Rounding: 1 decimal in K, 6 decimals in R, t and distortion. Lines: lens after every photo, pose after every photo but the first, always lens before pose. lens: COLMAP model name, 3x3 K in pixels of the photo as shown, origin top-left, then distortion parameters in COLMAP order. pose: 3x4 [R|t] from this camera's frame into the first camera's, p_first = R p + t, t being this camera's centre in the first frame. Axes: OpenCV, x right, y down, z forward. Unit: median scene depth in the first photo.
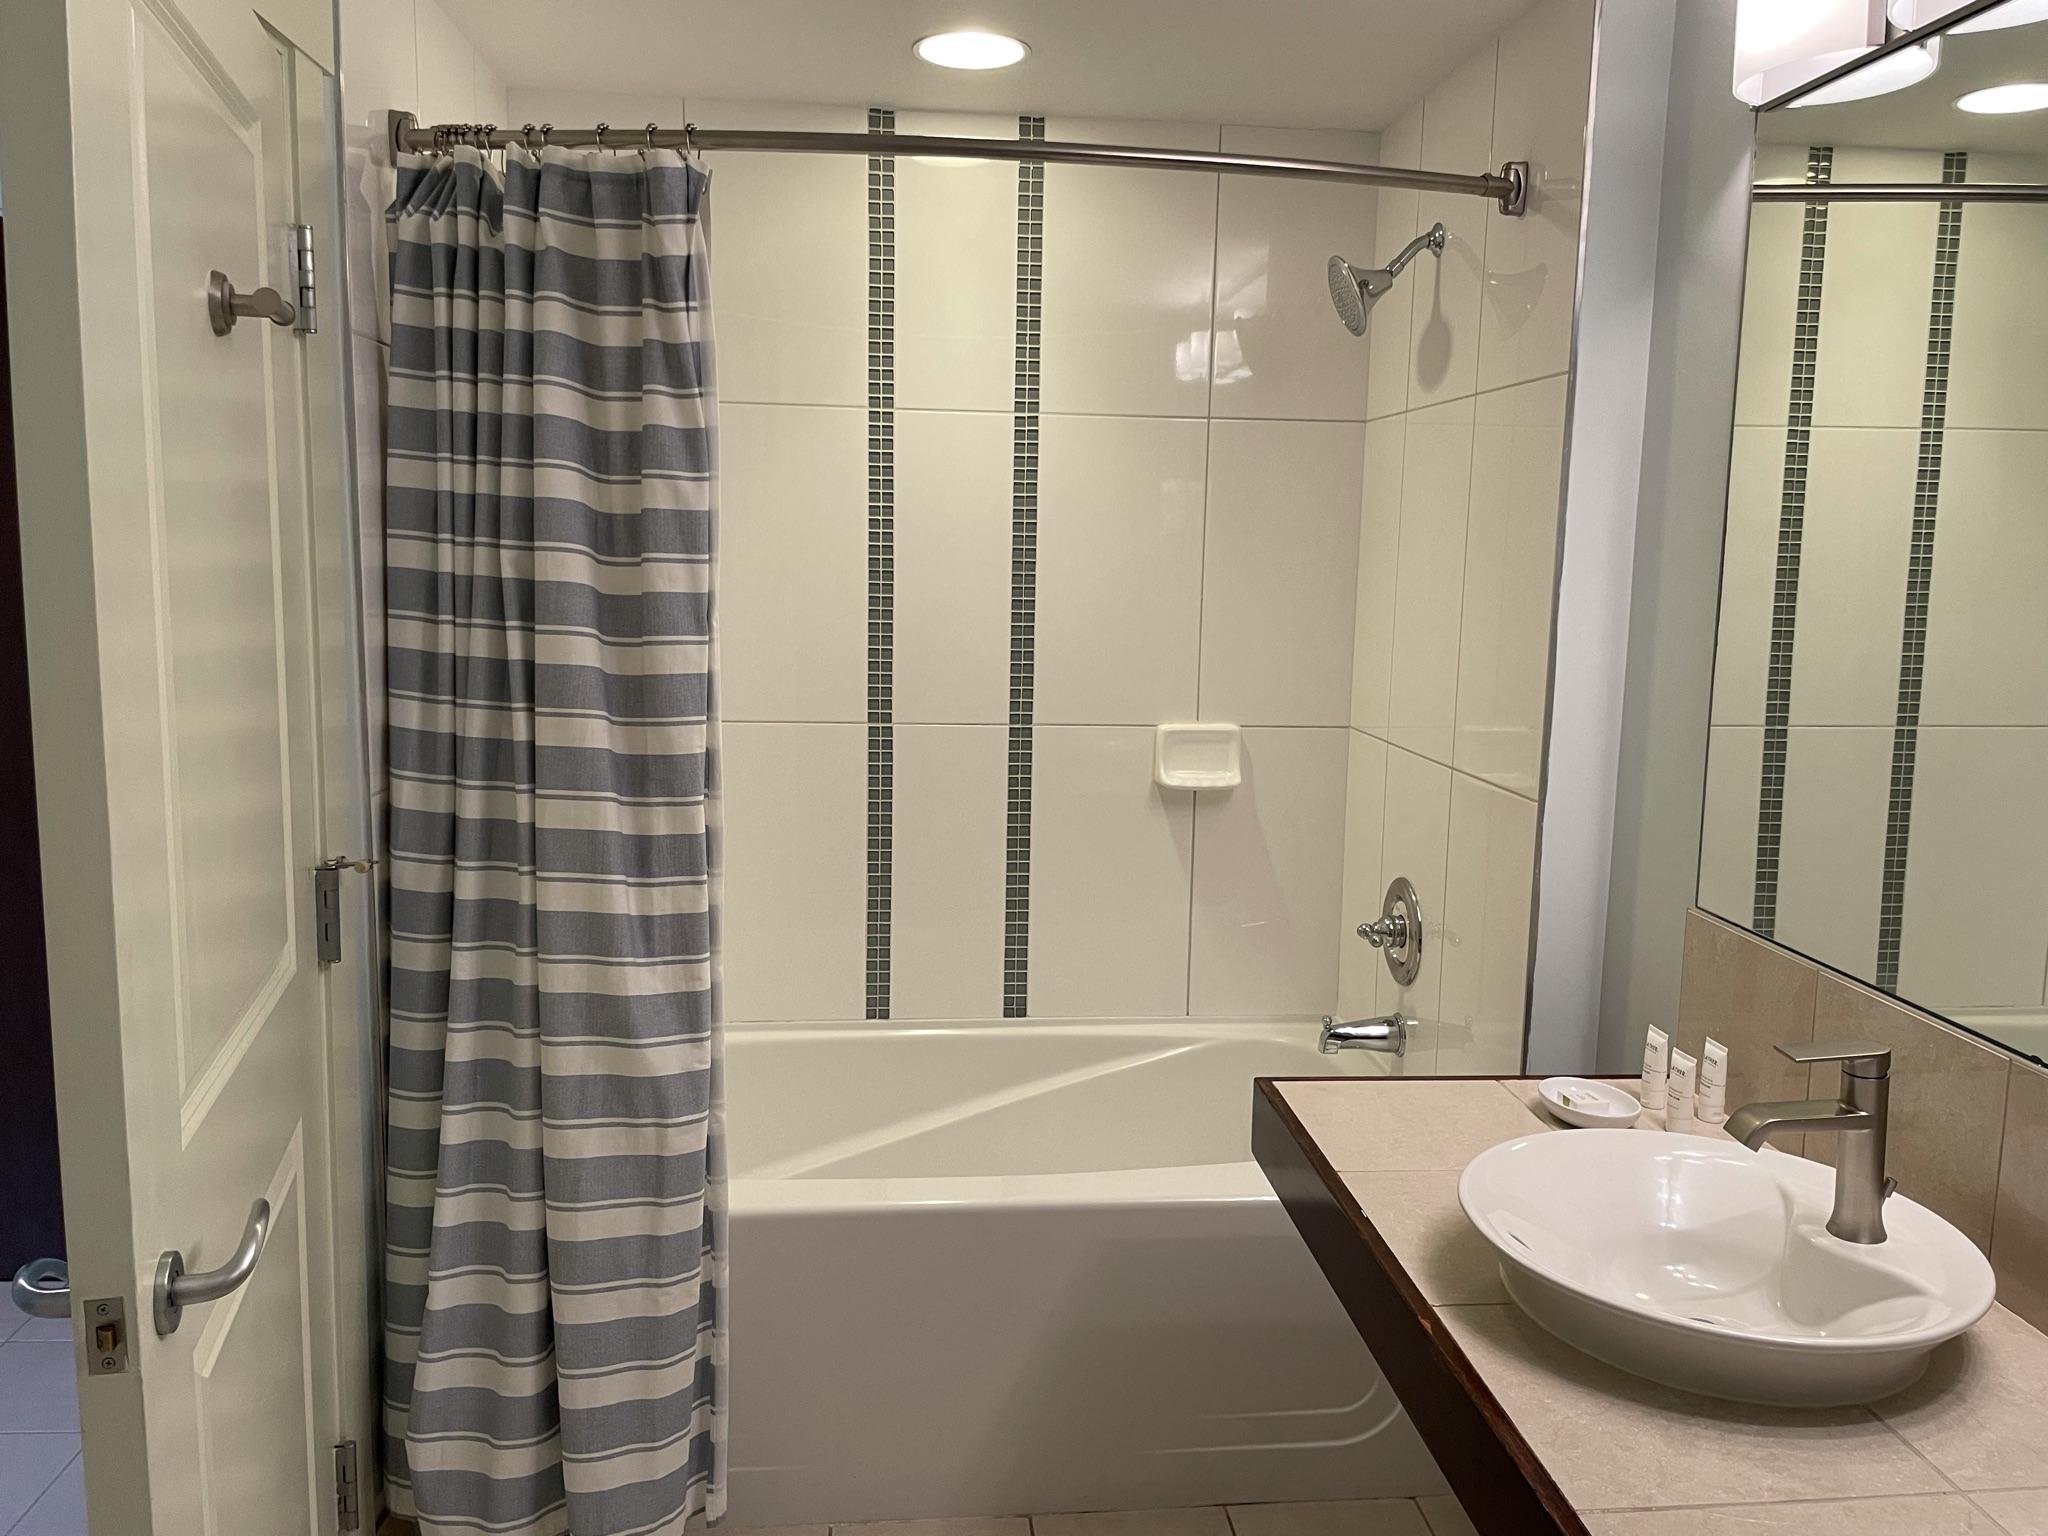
lens RADIAL K [[1548.9, 0, 1054.0], [0, 1548.9, 756.2], [0, 0, 1]] dist [0.092269, -0.130573]
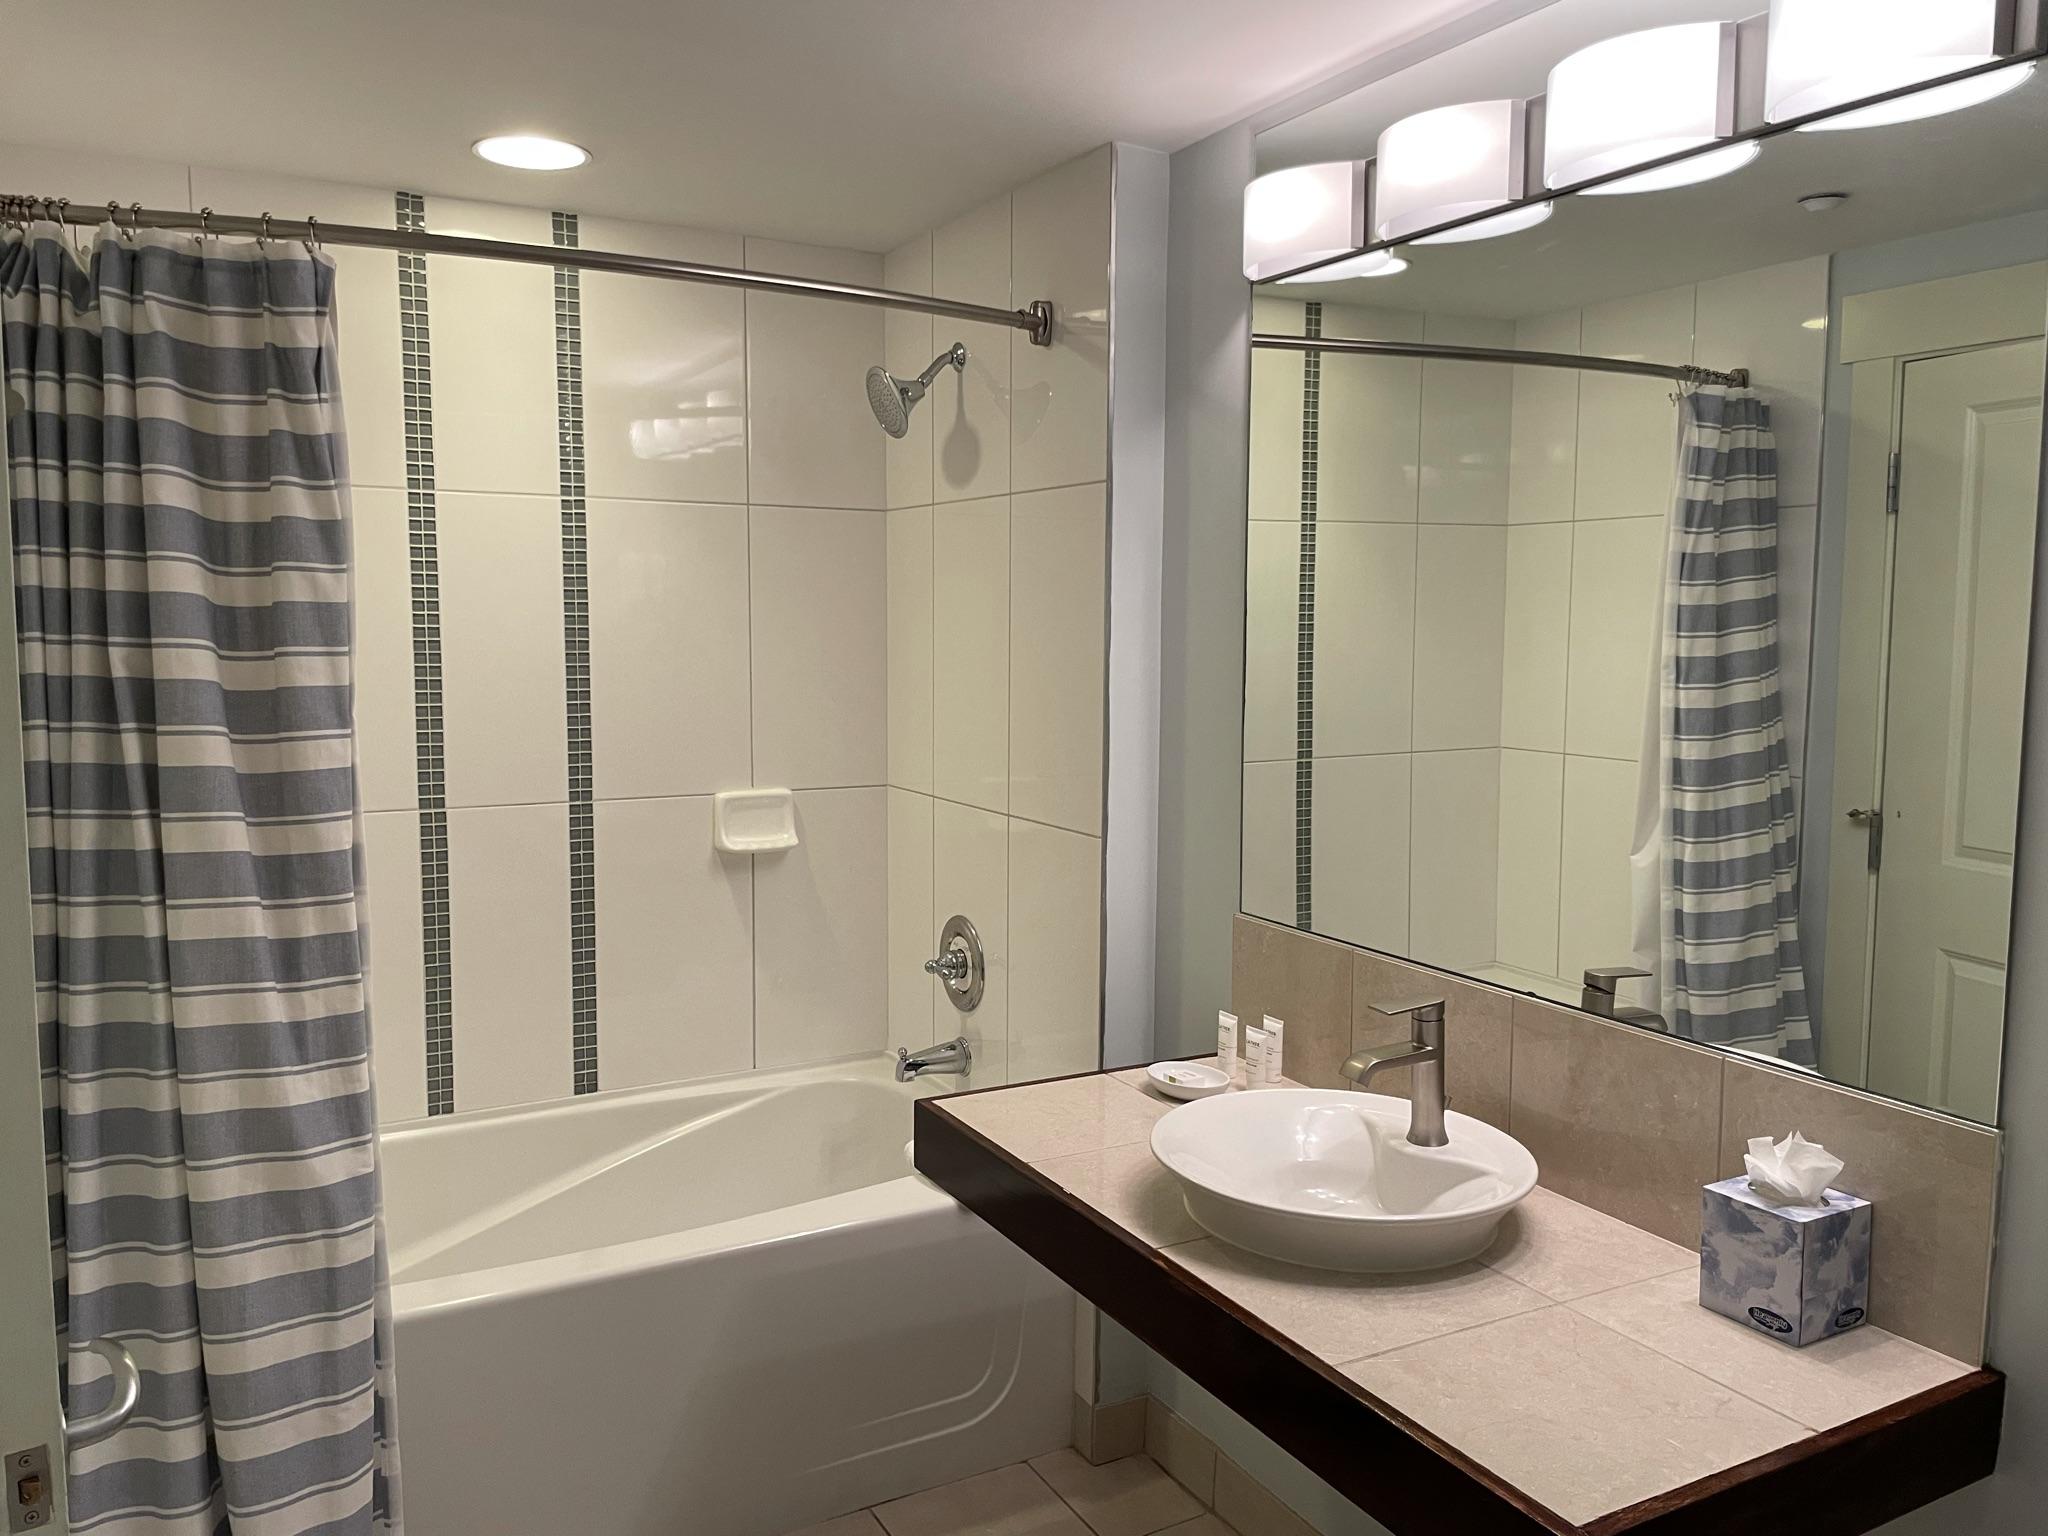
lens RADIAL K [[1540.7, 0, 1030.5], [0, 1540.7, 764.6], [0, 0, 1]] dist [0.083141, -0.108949]
pose [[0.921329, -0.053008, 0.385154, -0.209450], [0.065857, 0.997624, -0.020234, -0.006864], [-0.383167, 0.044008, 0.922630, -0.071101]]
